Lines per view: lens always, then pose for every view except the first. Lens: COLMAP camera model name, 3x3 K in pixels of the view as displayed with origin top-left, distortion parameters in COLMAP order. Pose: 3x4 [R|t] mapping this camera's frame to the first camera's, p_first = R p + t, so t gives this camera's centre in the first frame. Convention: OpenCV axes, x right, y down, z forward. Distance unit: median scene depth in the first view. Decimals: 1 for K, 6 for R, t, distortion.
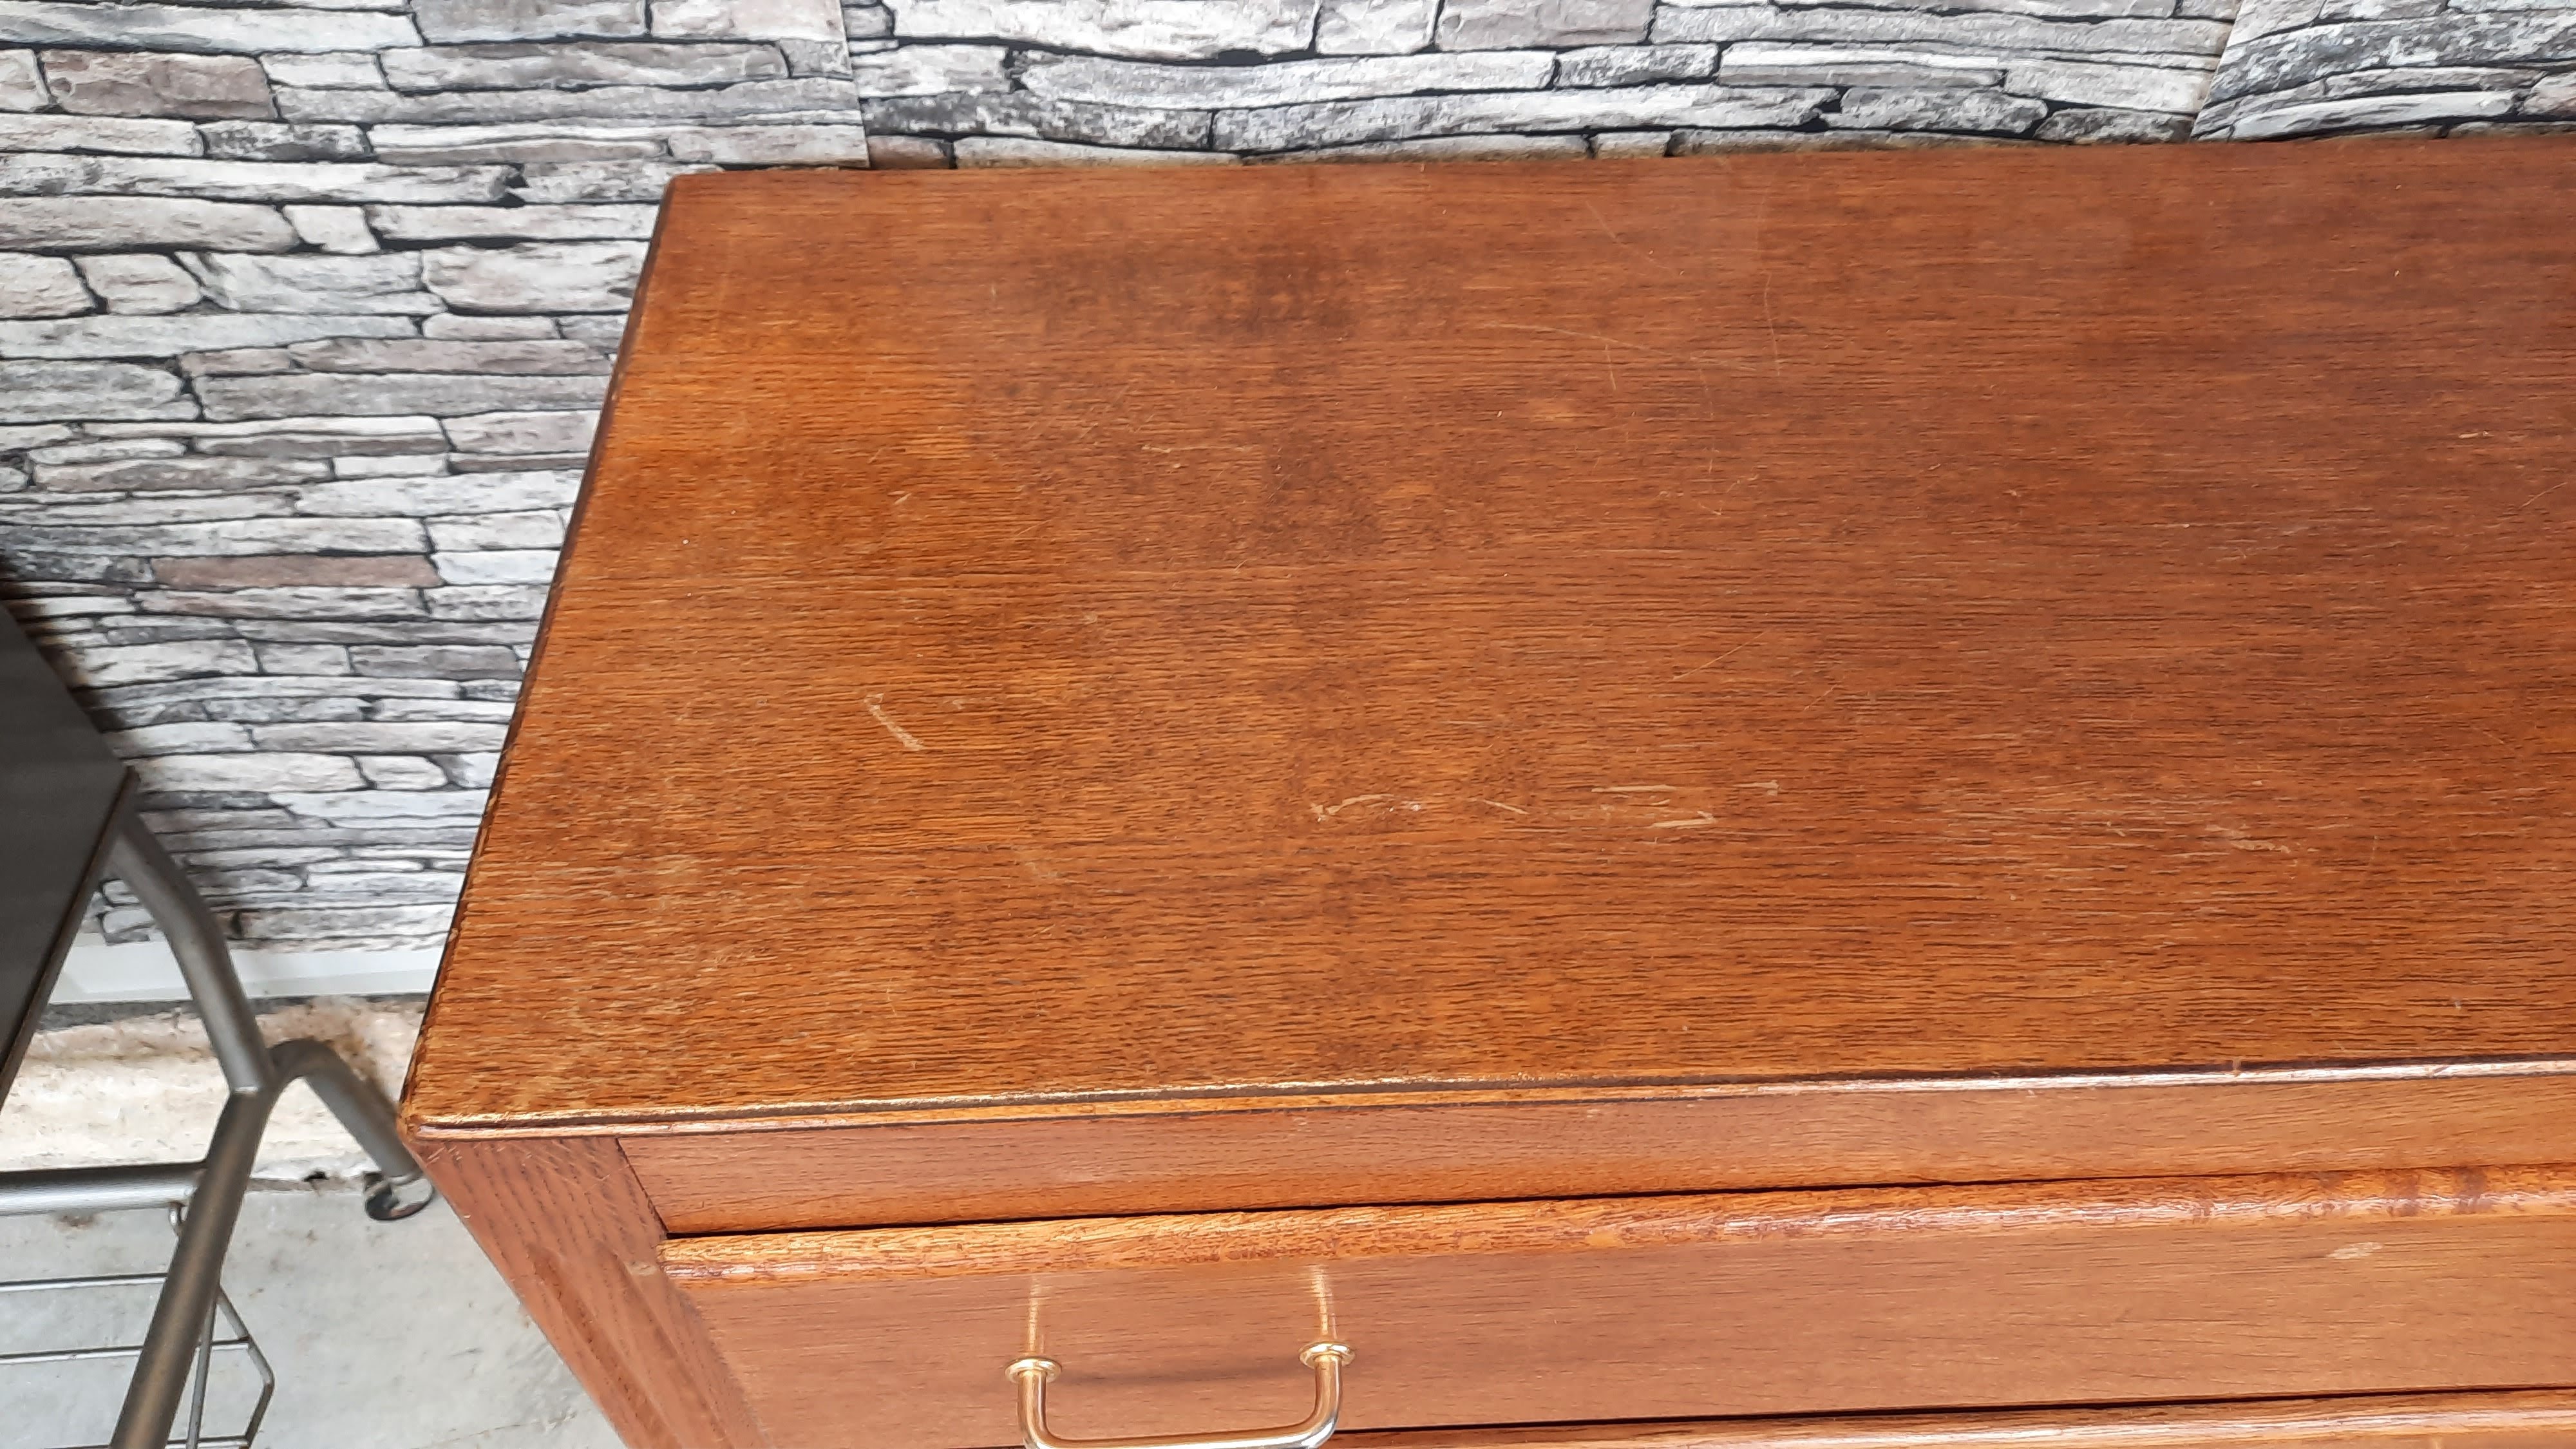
lens RADIAL K [[1897.5, 0, 1290.9], [0, 1897.5, 720.2], [0, 0, 1]] dist [0.043602, -0.047917]
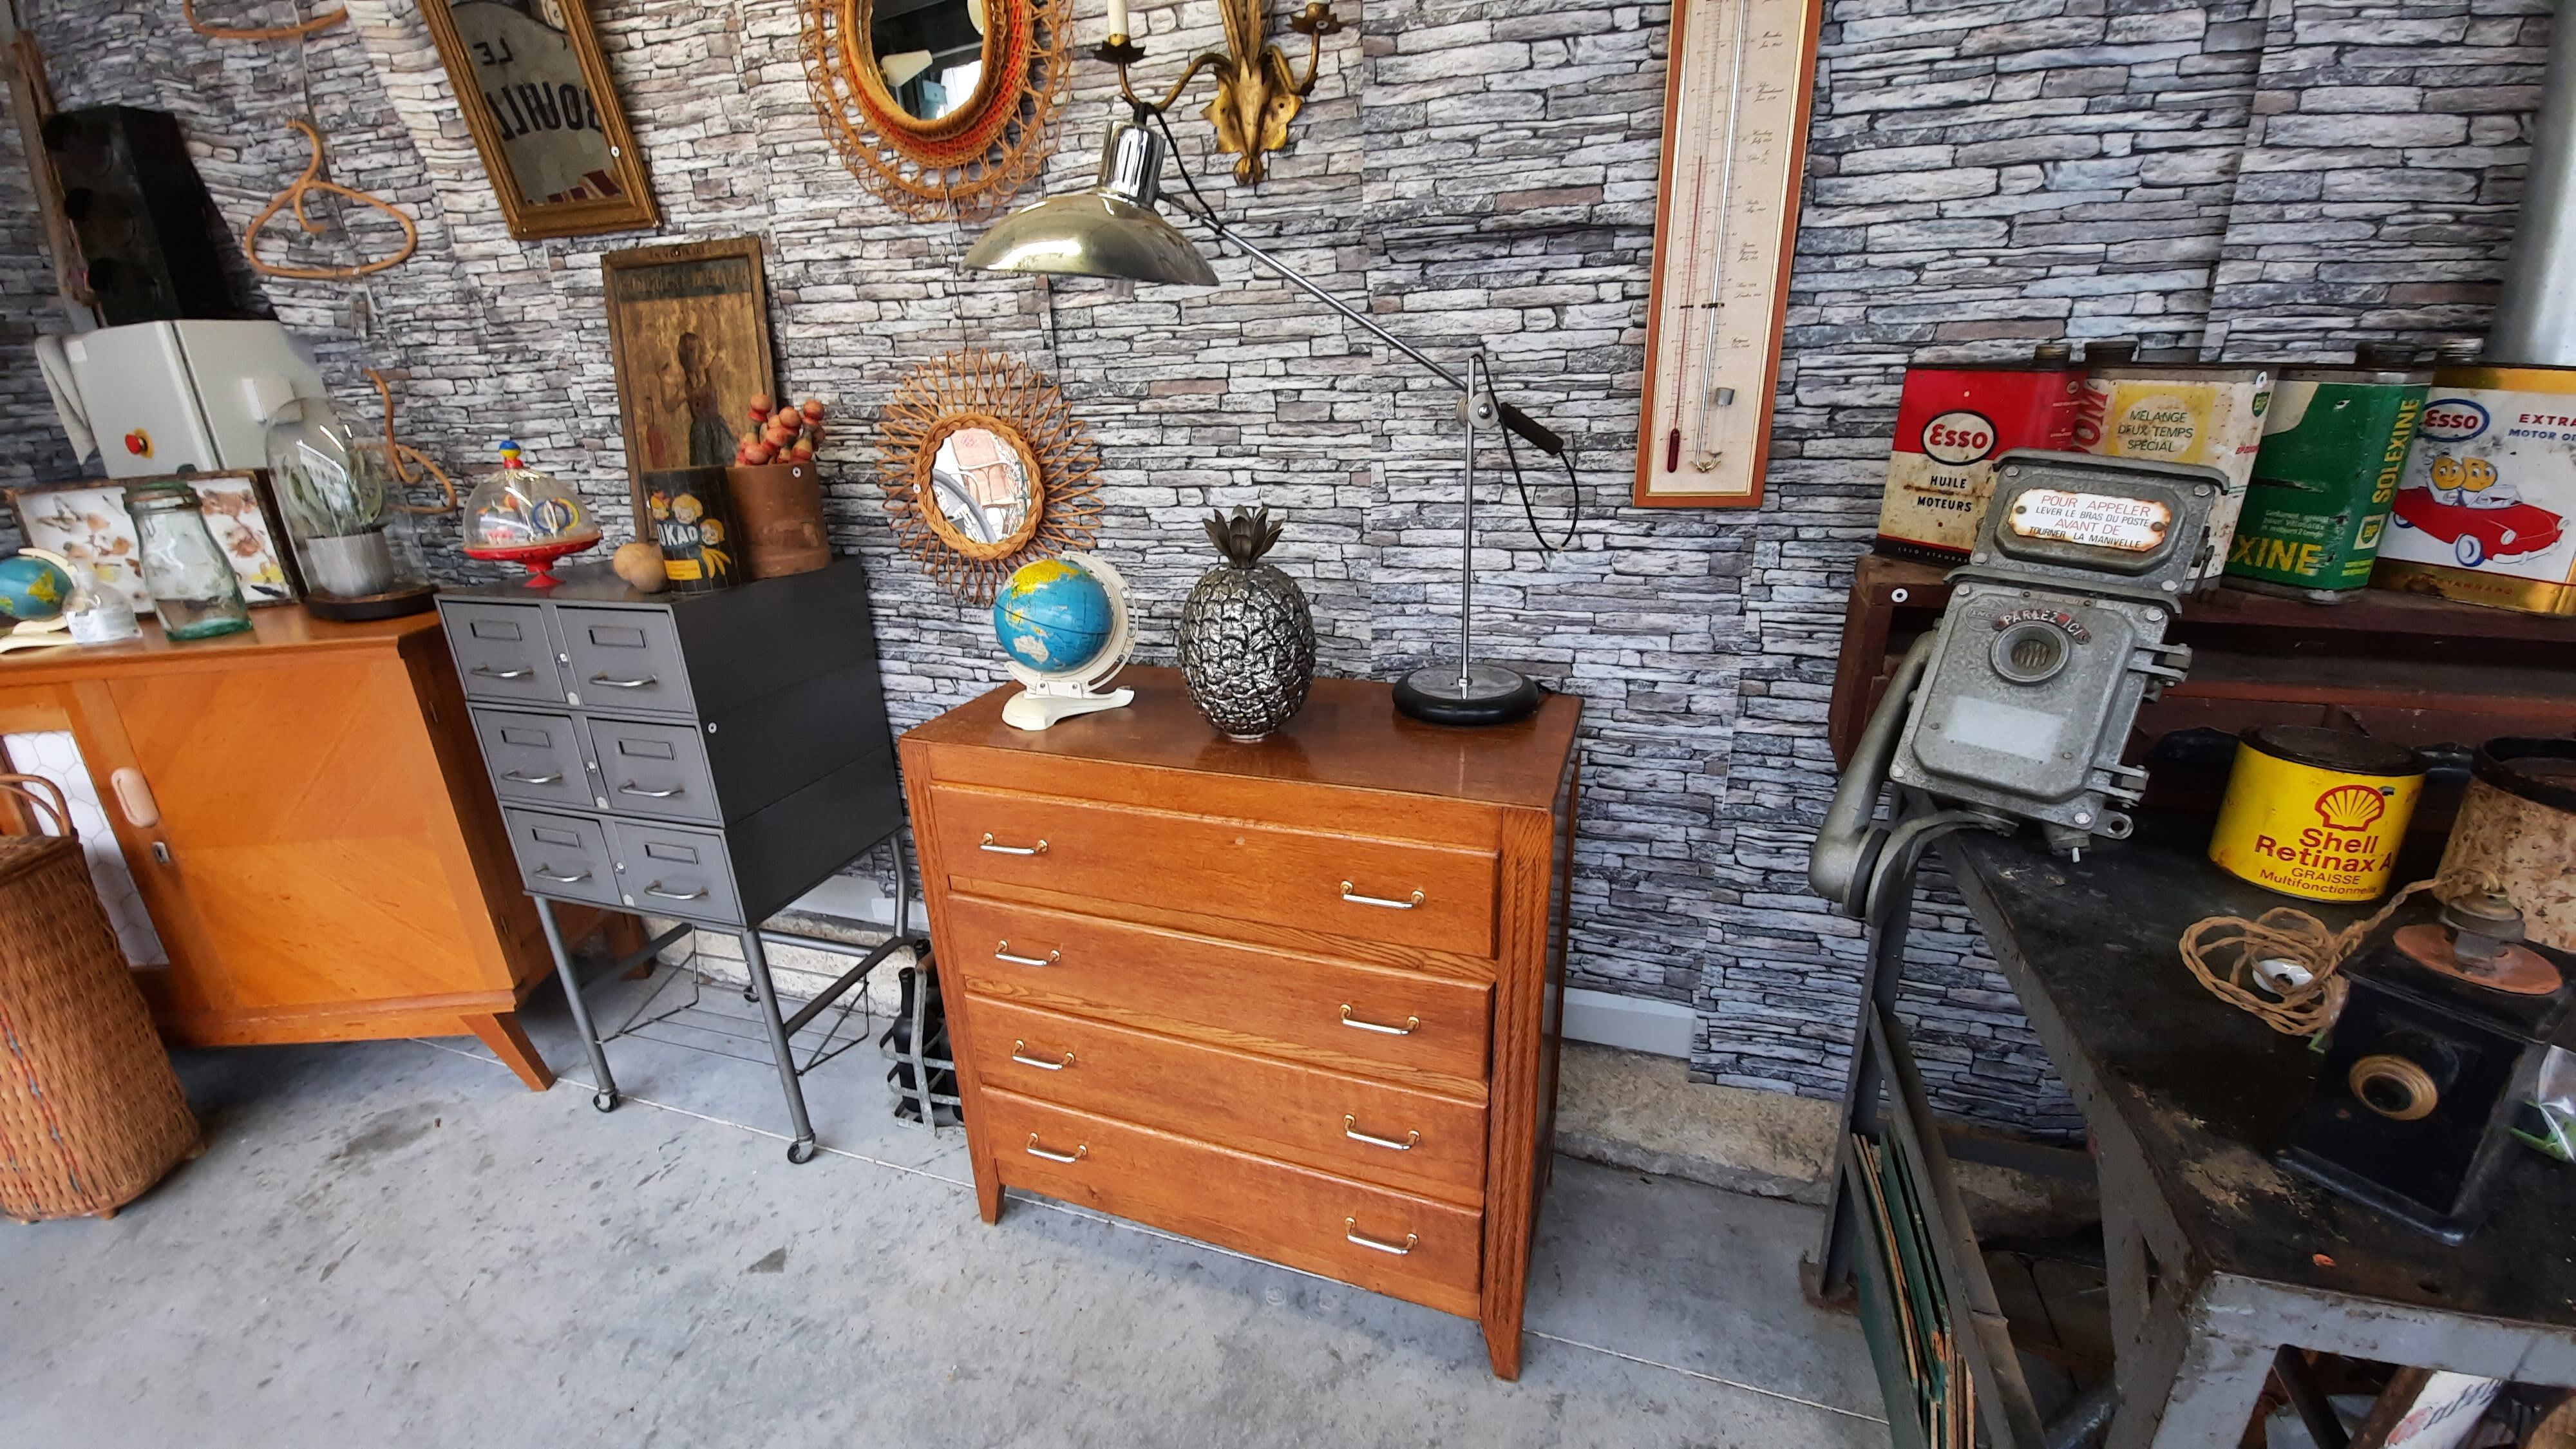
lens RADIAL K [[1023.3, 0, 1274.6], [0, 1023.3, 720.6], [0, 0, 1]] dist [-0.008236, -0.004546]
pose [[0.928303, 0.078294, -0.363488, 1.017344], [-0.251969, 0.851353, -0.460119, 0.764341], [0.273432, 0.518718, 0.810041, -0.704441]]
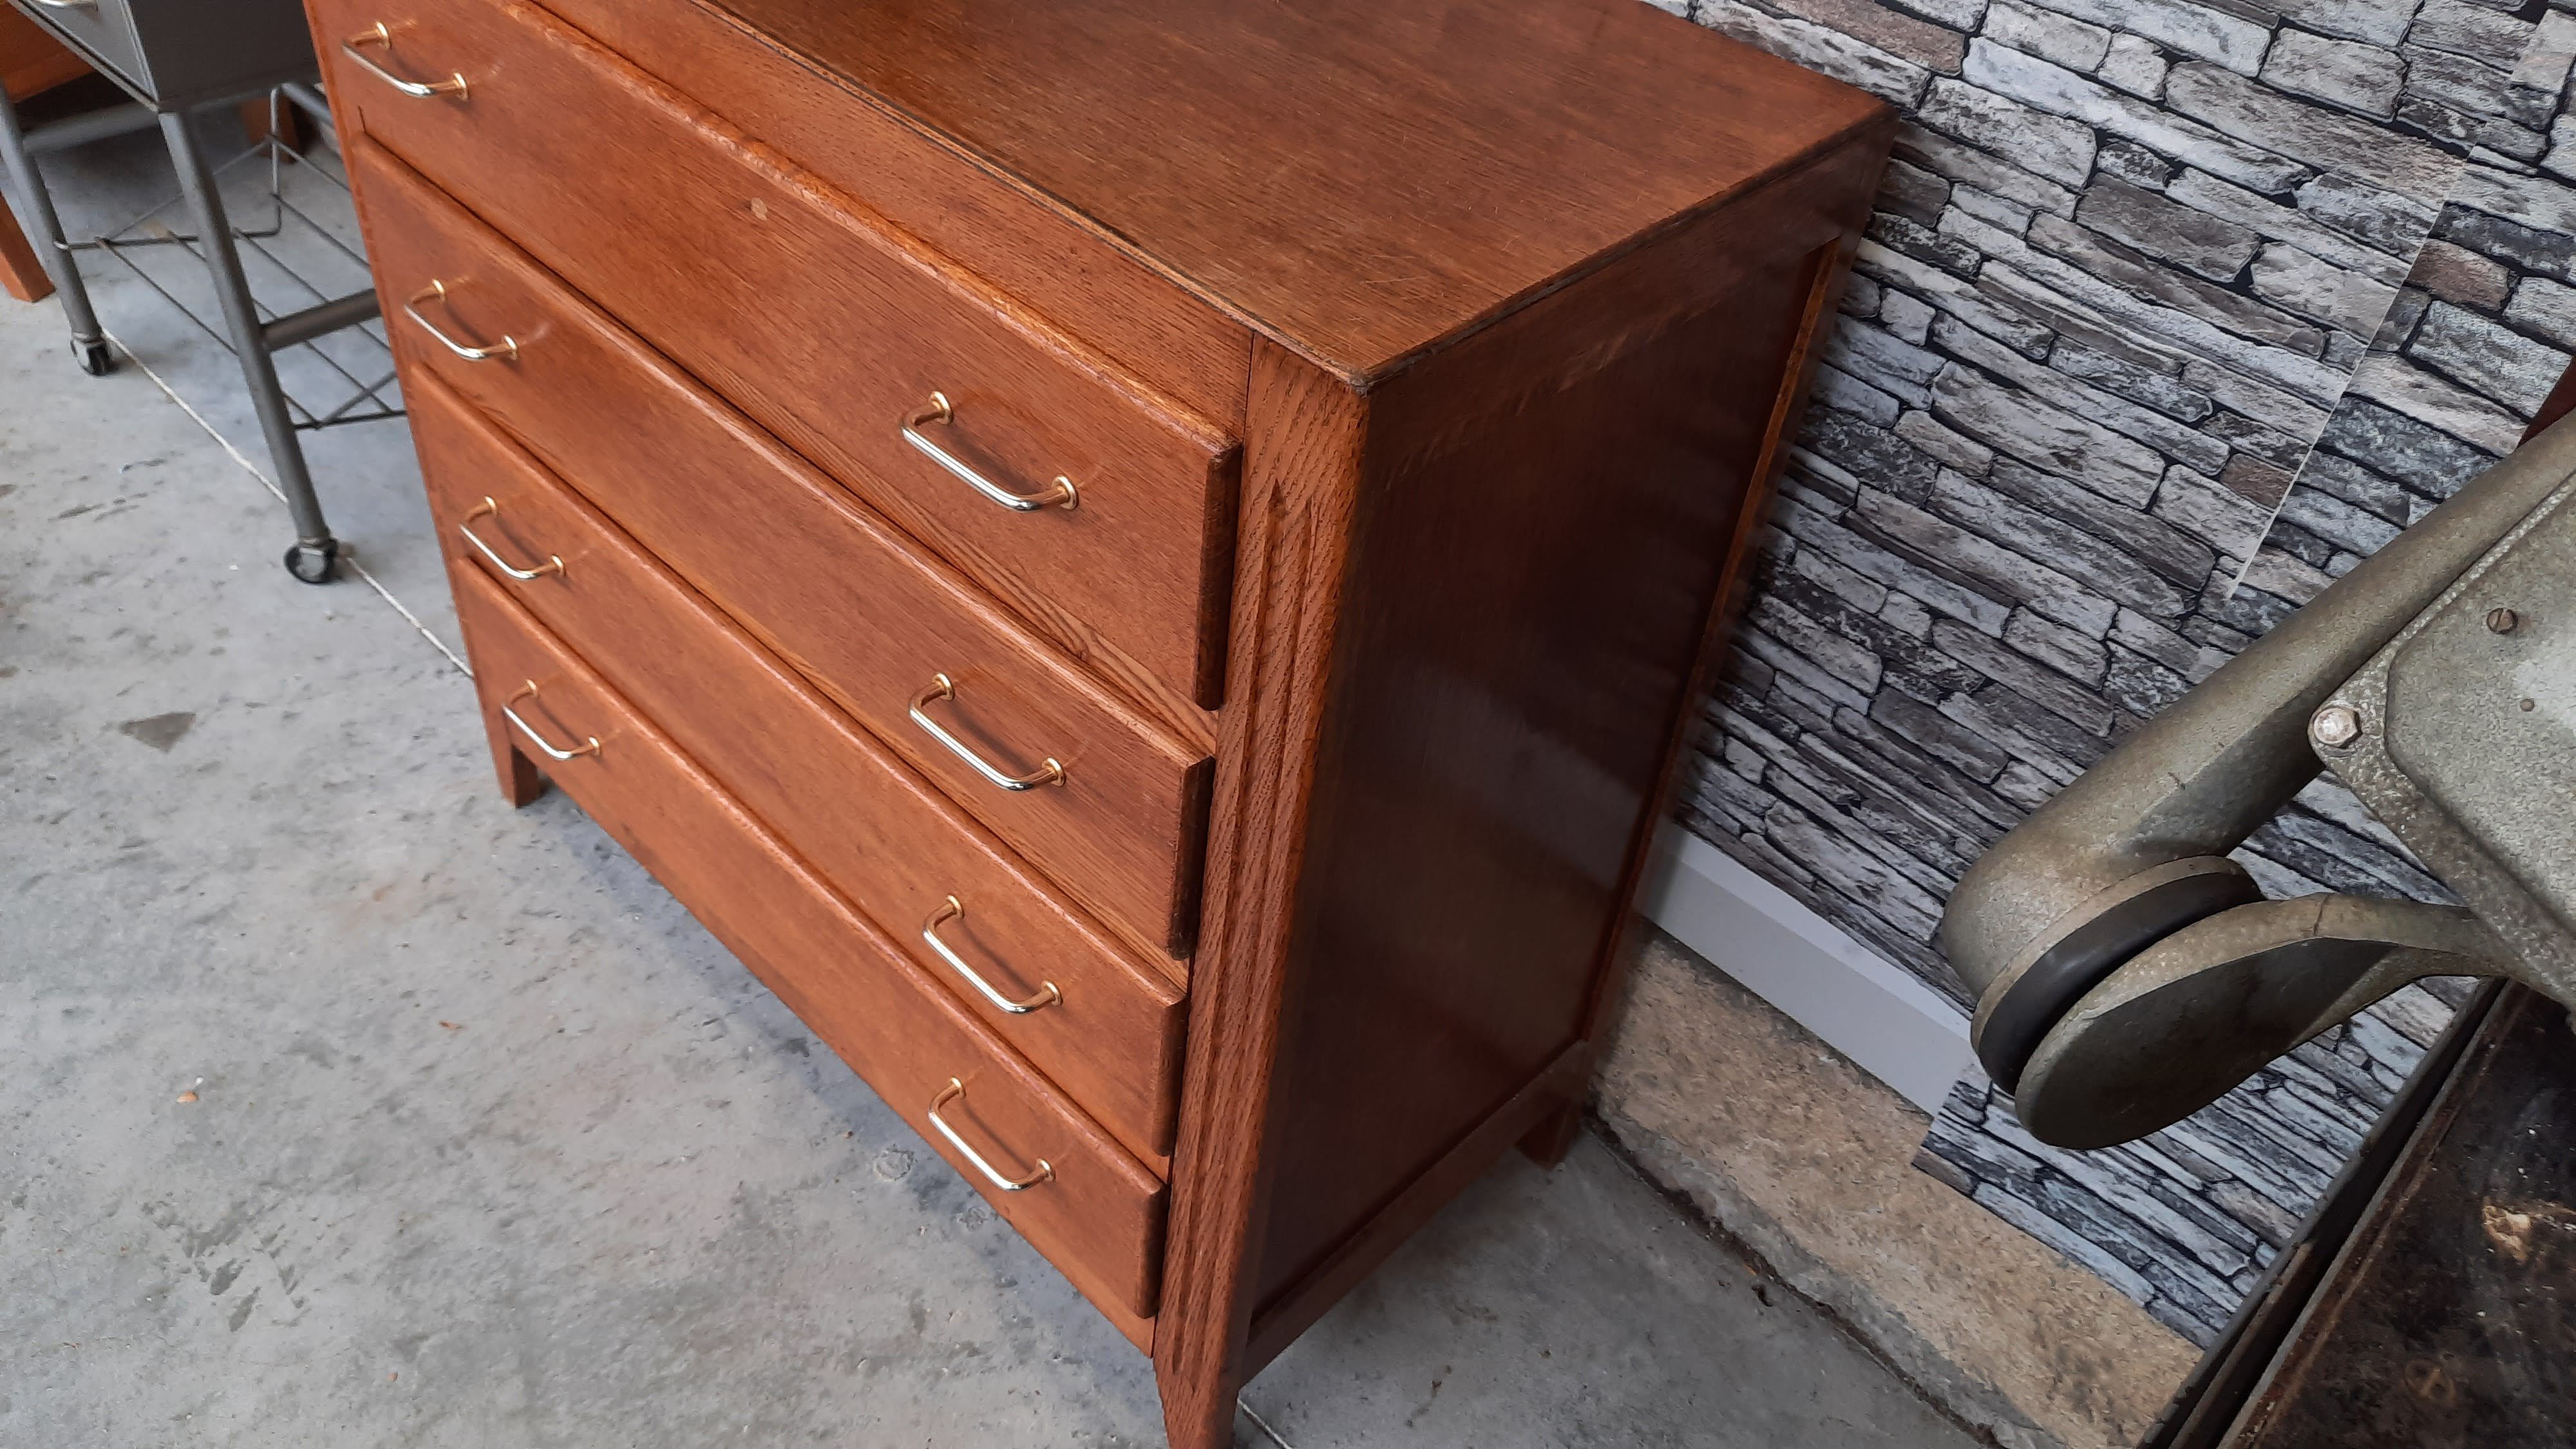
lens RADIAL K [[1897.5, 0, 1304.4], [0, 1897.5, 712.0], [0, 0, 1]] dist [0.043602, -0.047917]
pose [[0.696404, 0.518148, -0.496532, 1.350457], [-0.606209, 0.795039, -0.020579, 0.255567], [0.384099, 0.315334, 0.867774, -0.105254]]
